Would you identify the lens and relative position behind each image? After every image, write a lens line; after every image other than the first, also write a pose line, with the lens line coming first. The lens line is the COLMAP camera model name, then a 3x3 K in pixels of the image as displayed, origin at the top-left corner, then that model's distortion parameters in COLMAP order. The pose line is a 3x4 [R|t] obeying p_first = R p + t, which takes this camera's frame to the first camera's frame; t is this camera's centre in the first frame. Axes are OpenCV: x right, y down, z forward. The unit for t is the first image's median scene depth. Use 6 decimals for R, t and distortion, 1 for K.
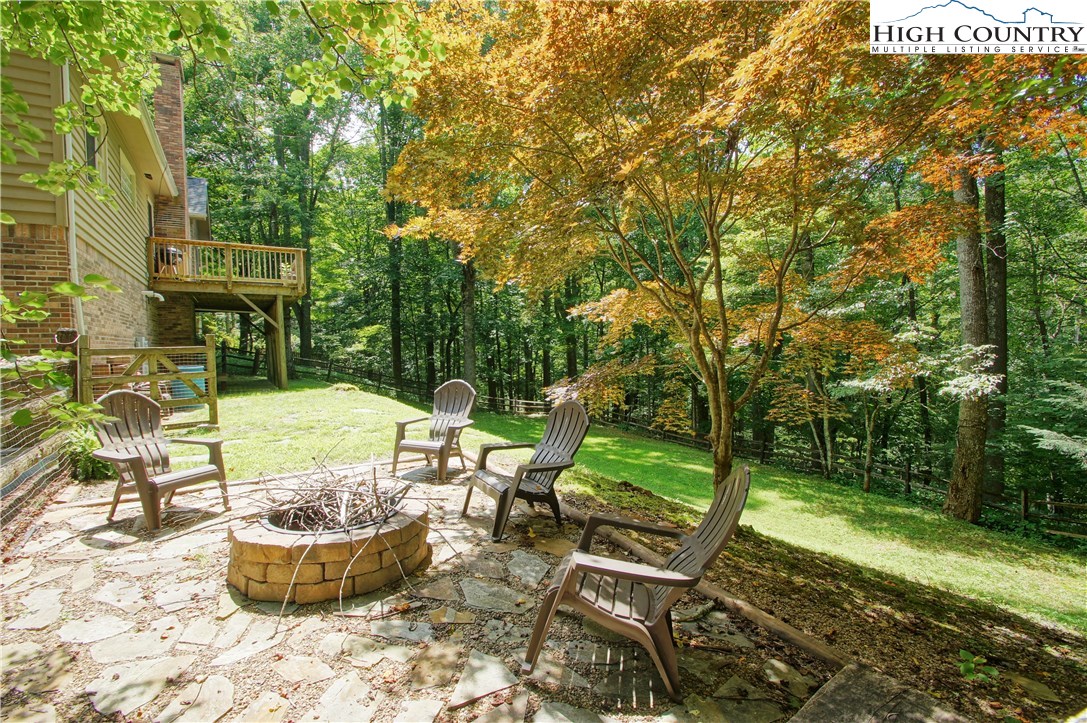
lens RADIAL K [[515.7, 0, 548.7], [0, 515.7, 367.8], [0, 0, 1]] dist [-0.000269, -0.000135]
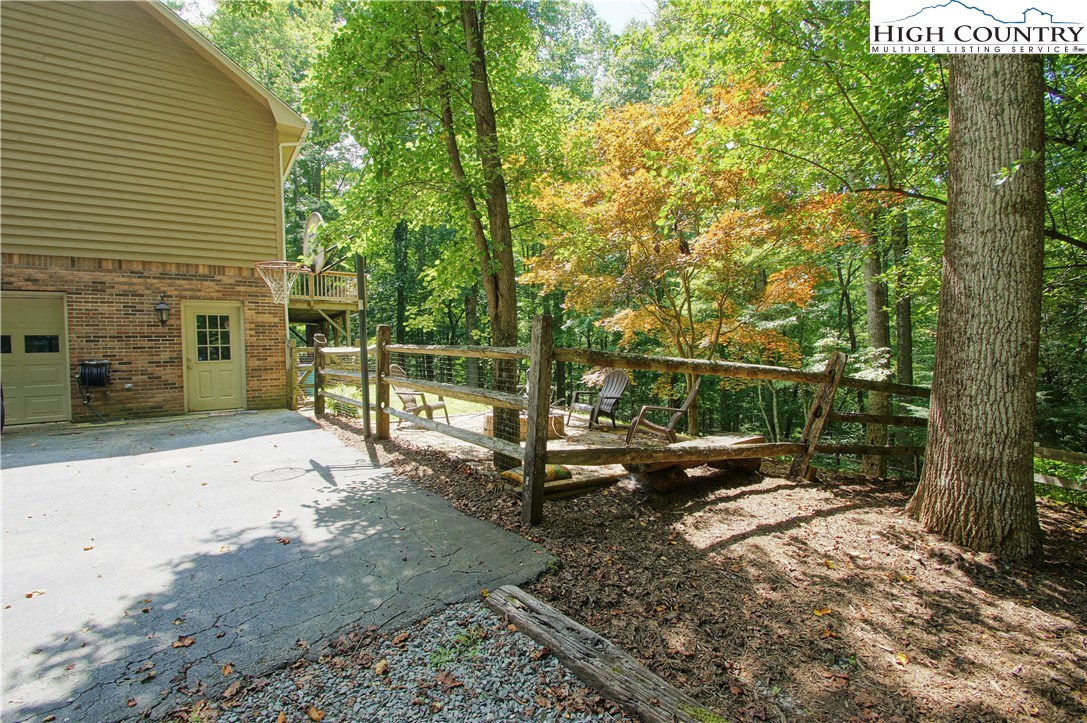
lens RADIAL K [[481.1, 0, 543.5], [0, 481.1, 361.5], [0, 0, 1]] dist [0.000865, 0.000054]
pose [[0.999678, -0.002116, 0.025283, -0.089638], [0.002805, 0.999624, -0.027258, 0.025880], [-0.025216, 0.027320, 0.999309, -0.265270]]
